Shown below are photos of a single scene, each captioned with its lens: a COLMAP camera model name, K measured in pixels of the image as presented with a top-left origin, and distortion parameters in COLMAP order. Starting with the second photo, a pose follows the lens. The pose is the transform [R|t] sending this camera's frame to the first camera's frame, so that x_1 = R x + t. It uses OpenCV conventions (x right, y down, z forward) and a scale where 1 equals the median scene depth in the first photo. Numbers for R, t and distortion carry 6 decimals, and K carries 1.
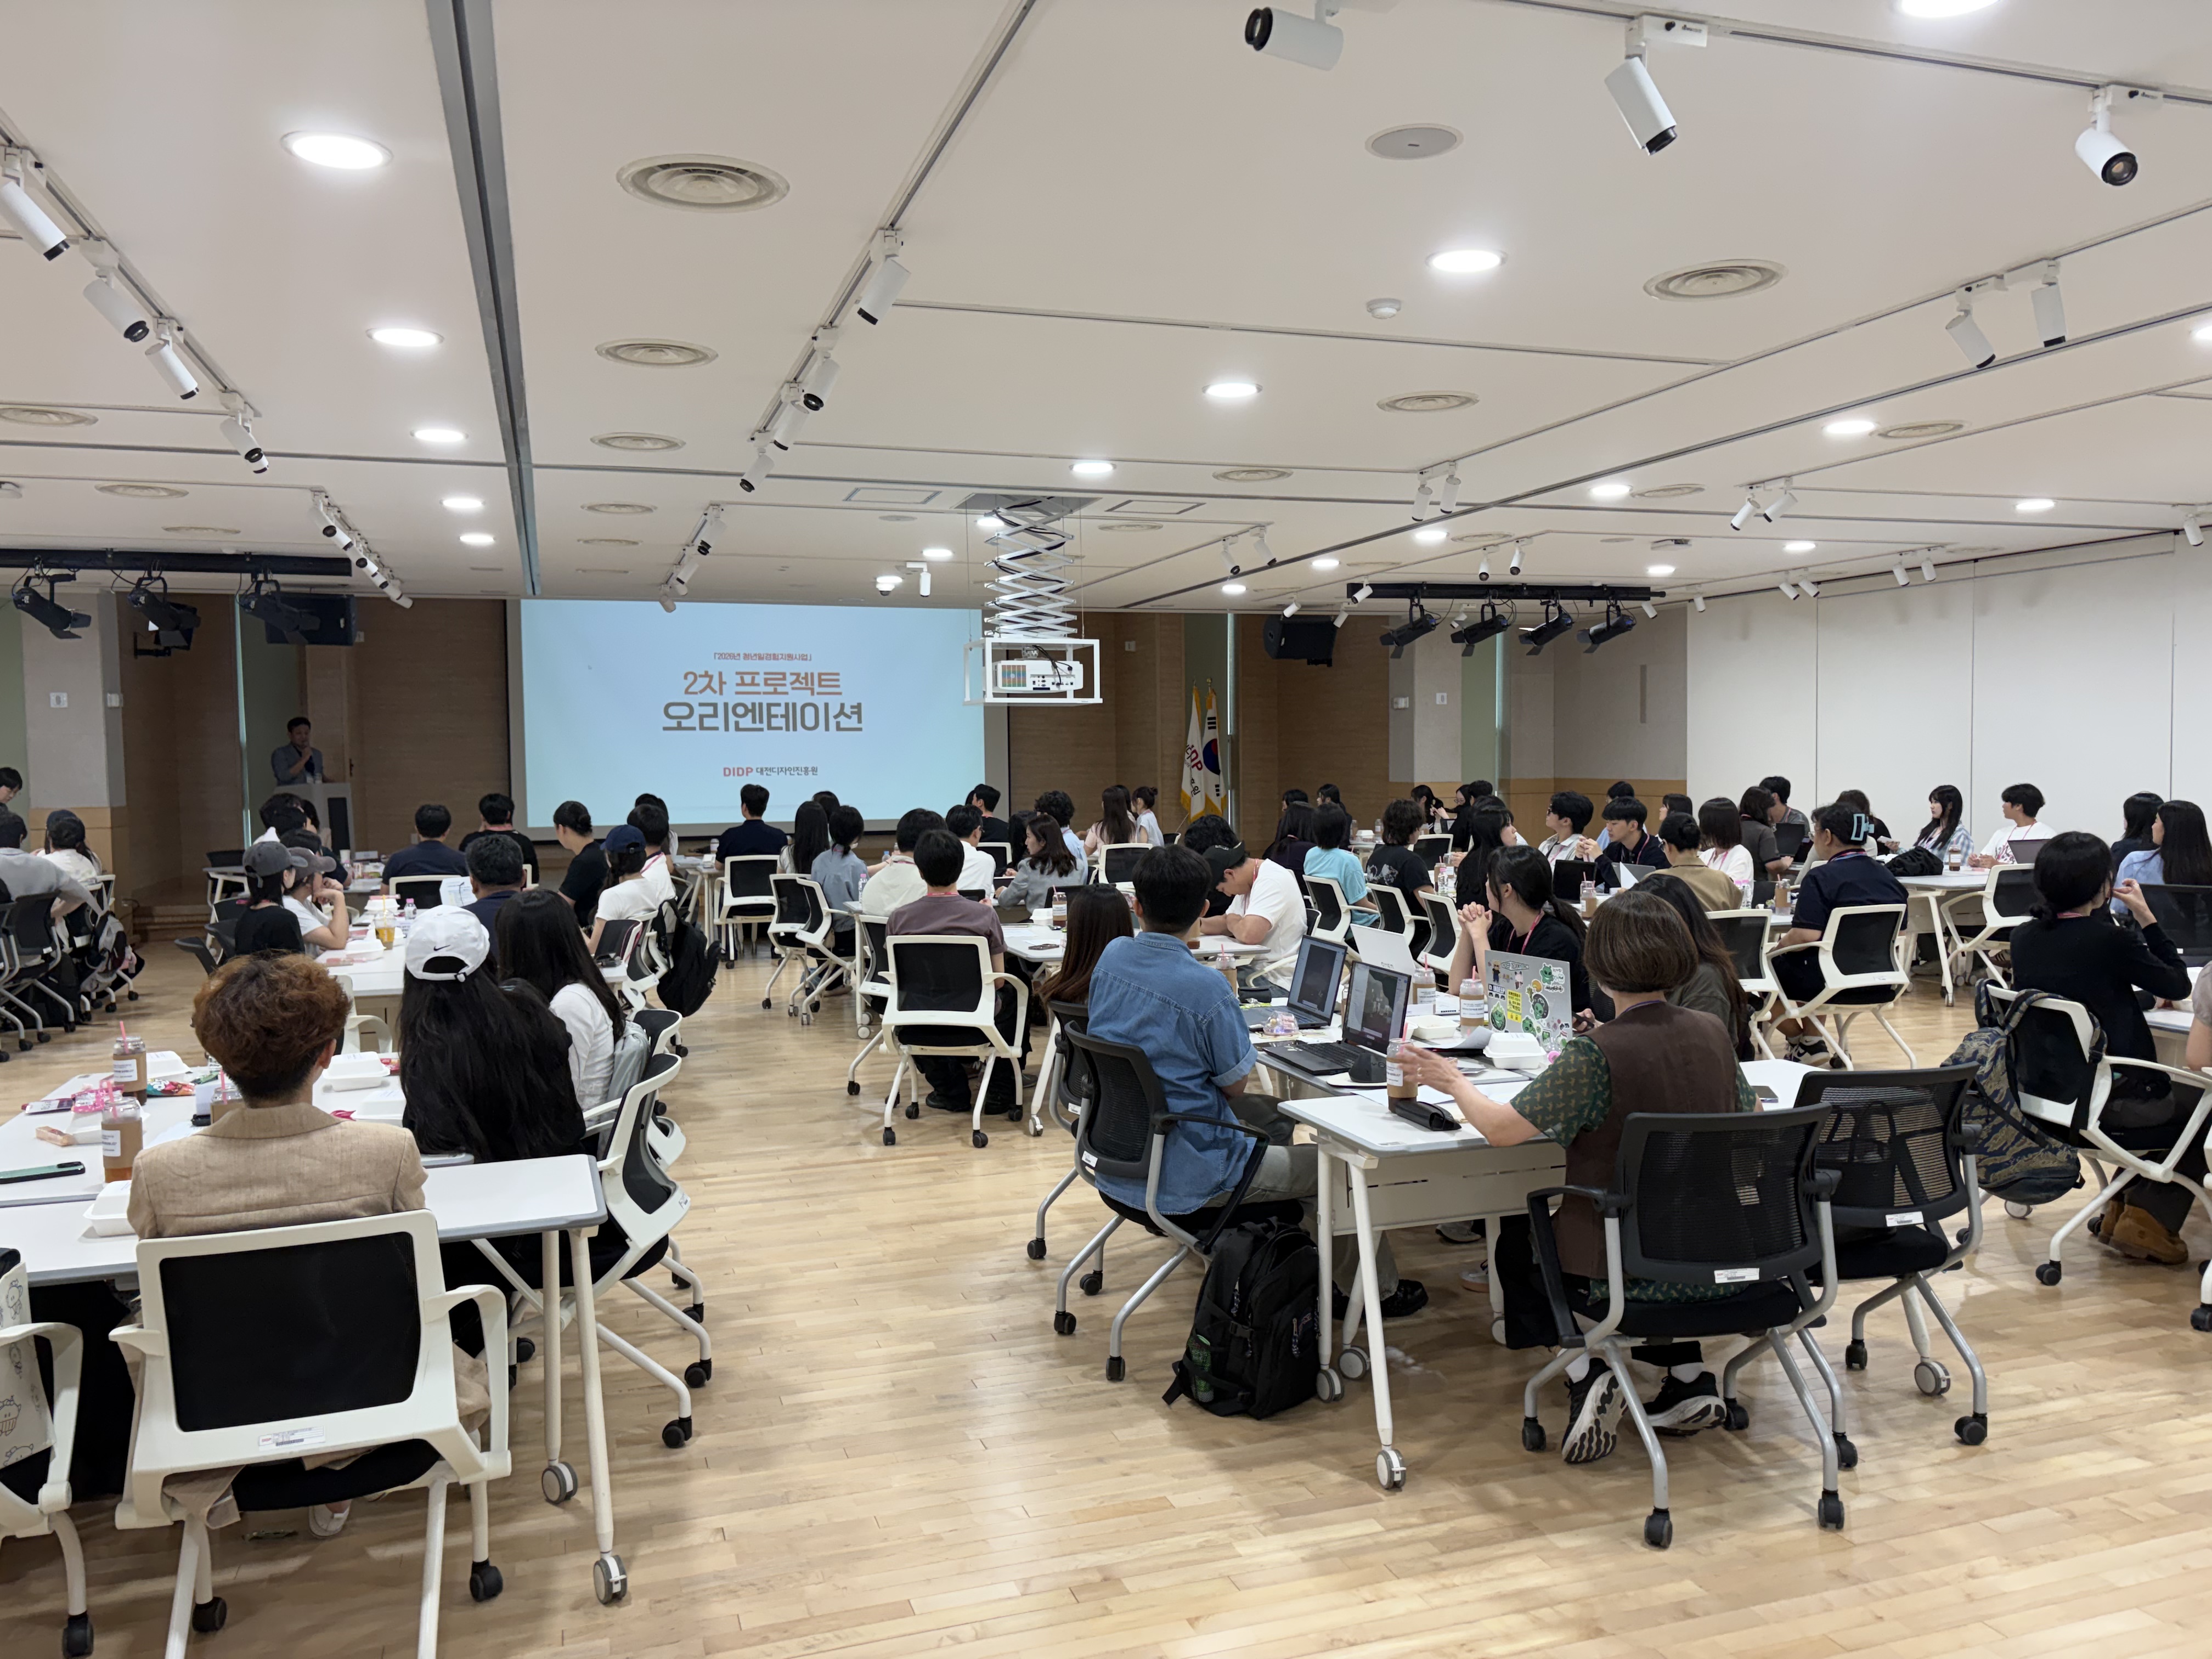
lens RADIAL K [[1694.9, 0, 1127.8], [0, 1694.9, 833.3], [0, 0, 1]] dist [0.029690, -0.005481]
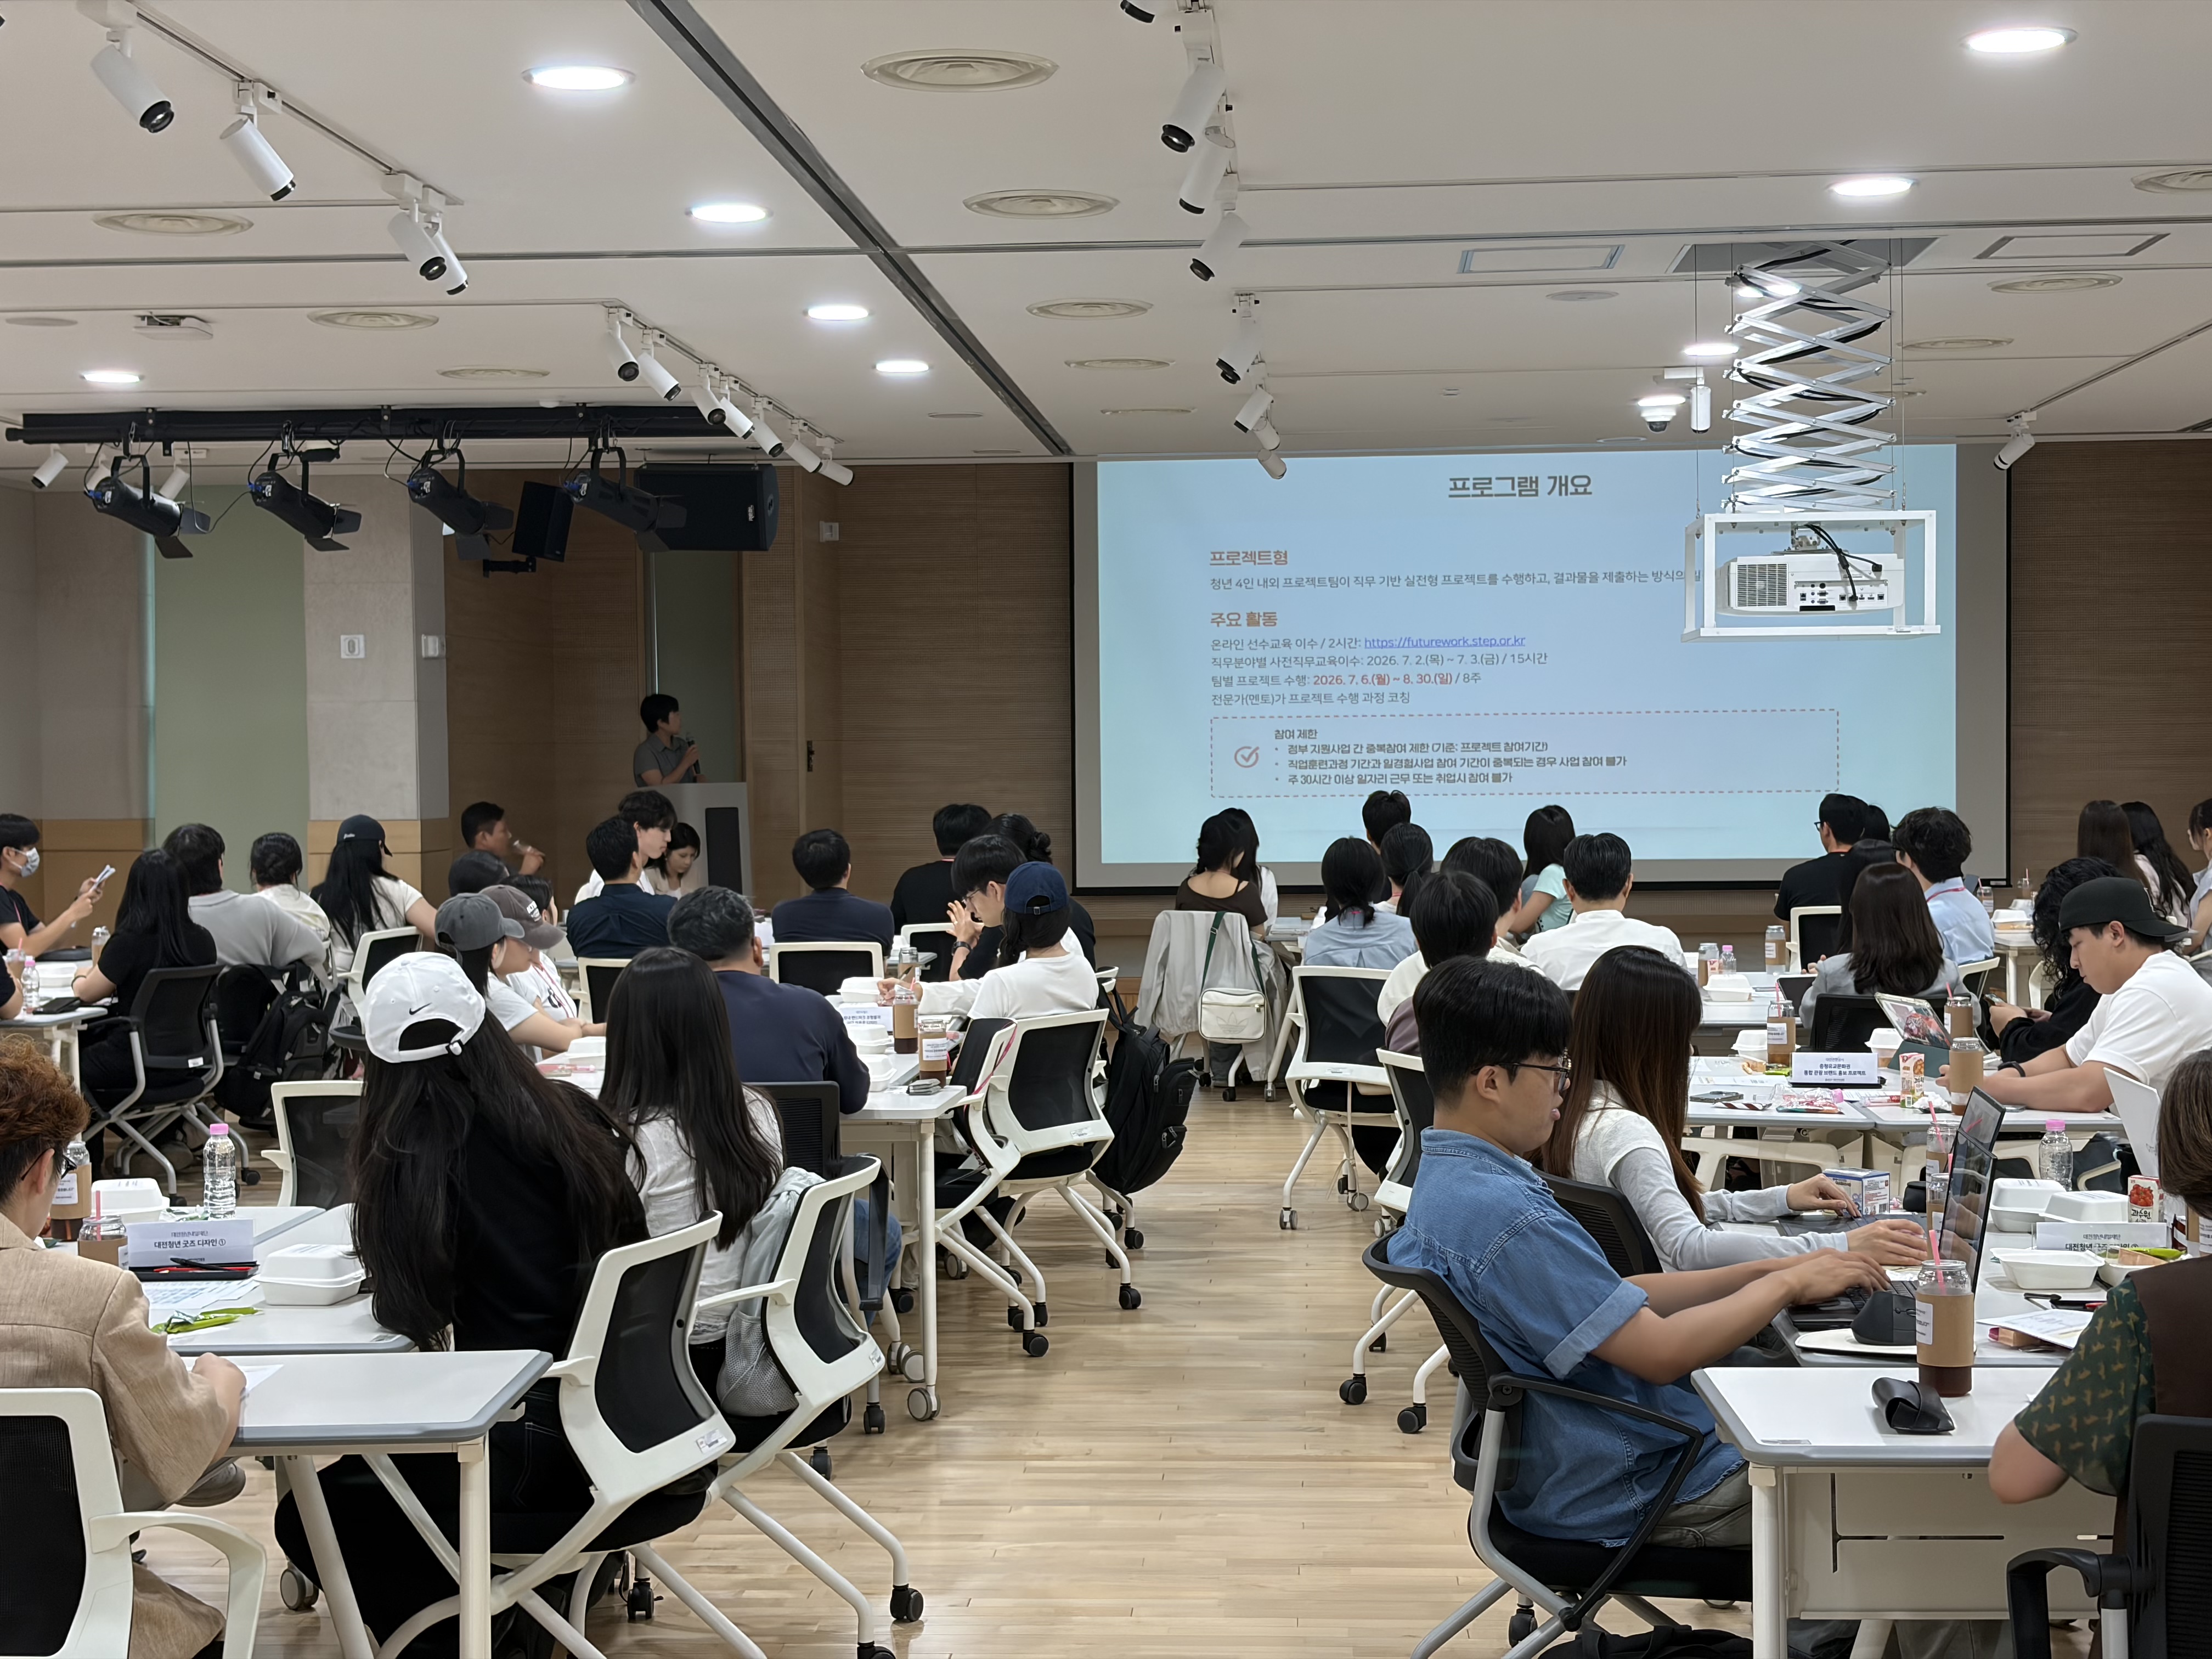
lens RADIAL K [[3360.0, 0, 1106.0], [0, 3360.0, 829.5], [0, 0, 1]] dist [0.308984, -1.228318]
pose [[0.924972, 0.010239, -0.379897, 0.125786], [-0.016701, 0.999766, -0.013719, 0.001398], [0.379668, 0.019034, 0.924927, -0.049100]]
